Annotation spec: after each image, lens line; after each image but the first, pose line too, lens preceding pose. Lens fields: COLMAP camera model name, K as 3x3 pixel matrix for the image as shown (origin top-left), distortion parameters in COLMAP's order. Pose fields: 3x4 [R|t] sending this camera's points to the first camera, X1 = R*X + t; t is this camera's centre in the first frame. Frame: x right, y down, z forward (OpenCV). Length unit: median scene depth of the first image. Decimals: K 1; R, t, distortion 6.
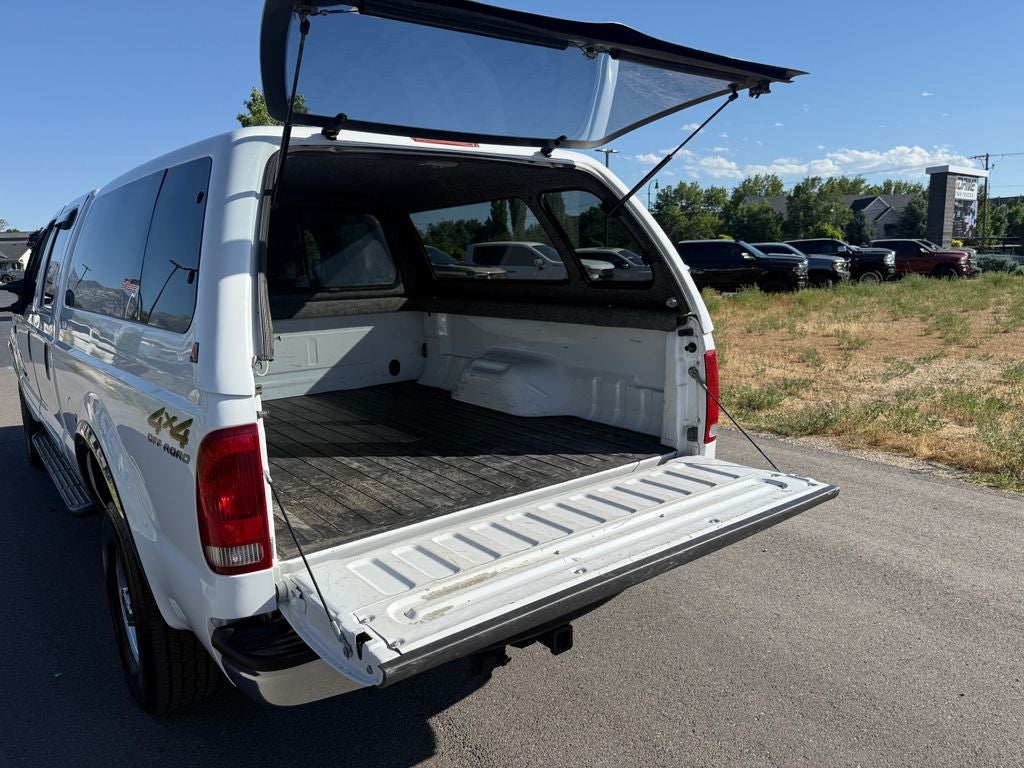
lens RADIAL K [[717.2, 0, 511.5], [0, 717.2, 387.0], [0, 0, 1]] dist [0.003862, -0.000111]
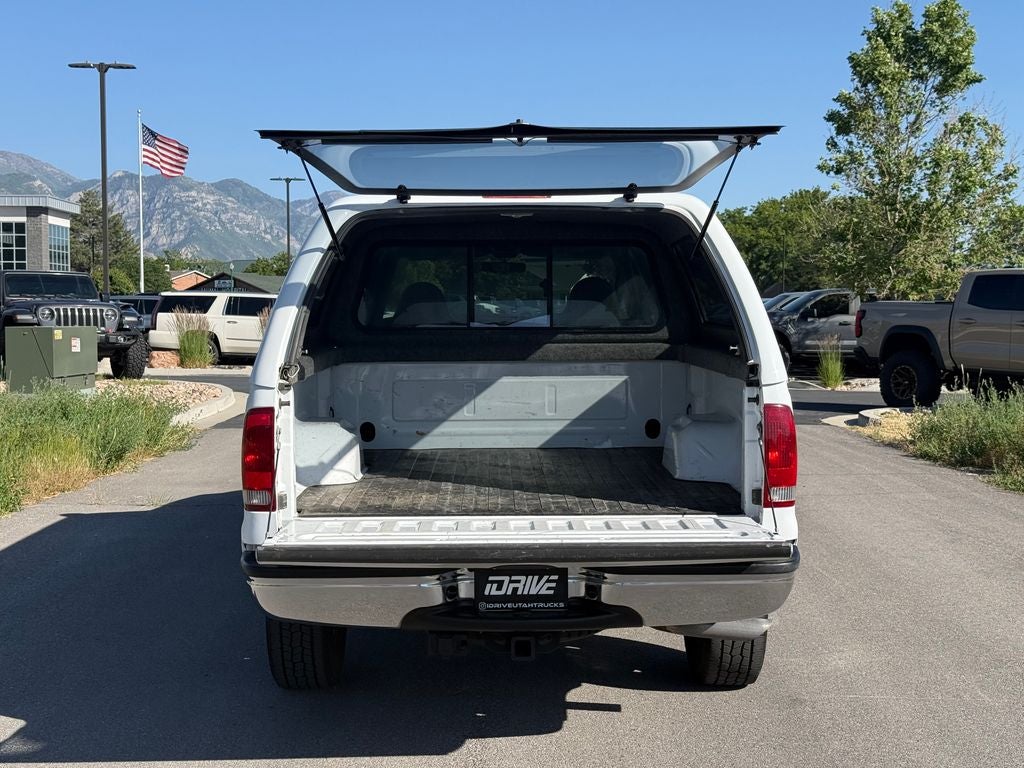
lens RADIAL K [[1435.9, 0, 511.2], [0, 1435.9, 388.9], [0, 0, 1]] dist [0.202557, -0.419775]
pose [[0.803771, 0.058282, -0.592077, 0.861975], [-0.121505, 0.990295, -0.067467, 0.074539], [0.582399, 0.126168, 0.803052, -0.530567]]
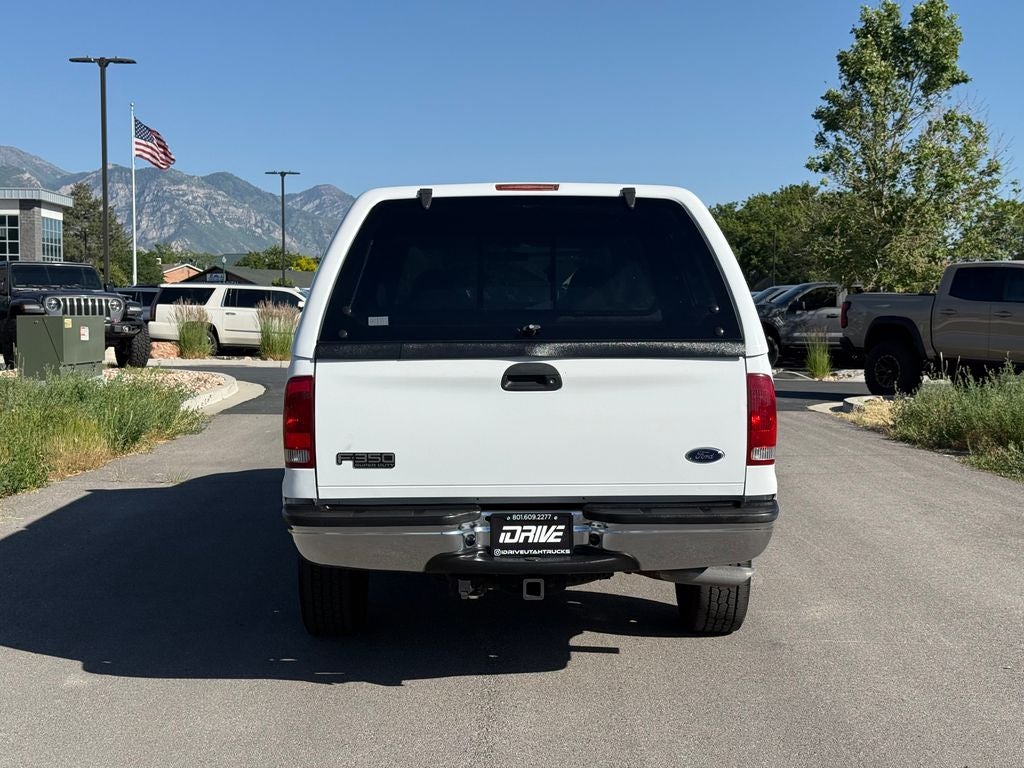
lens RADIAL K [[1435.9, 0, 511.2], [0, 1435.9, 388.9], [0, 0, 1]] dist [0.202557, -0.419775]
pose [[0.807265, 0.062370, -0.586884, 0.952018], [-0.123497, 0.990238, -0.064635, 0.116245], [0.577123, 0.124656, 0.807087, -0.687298]]
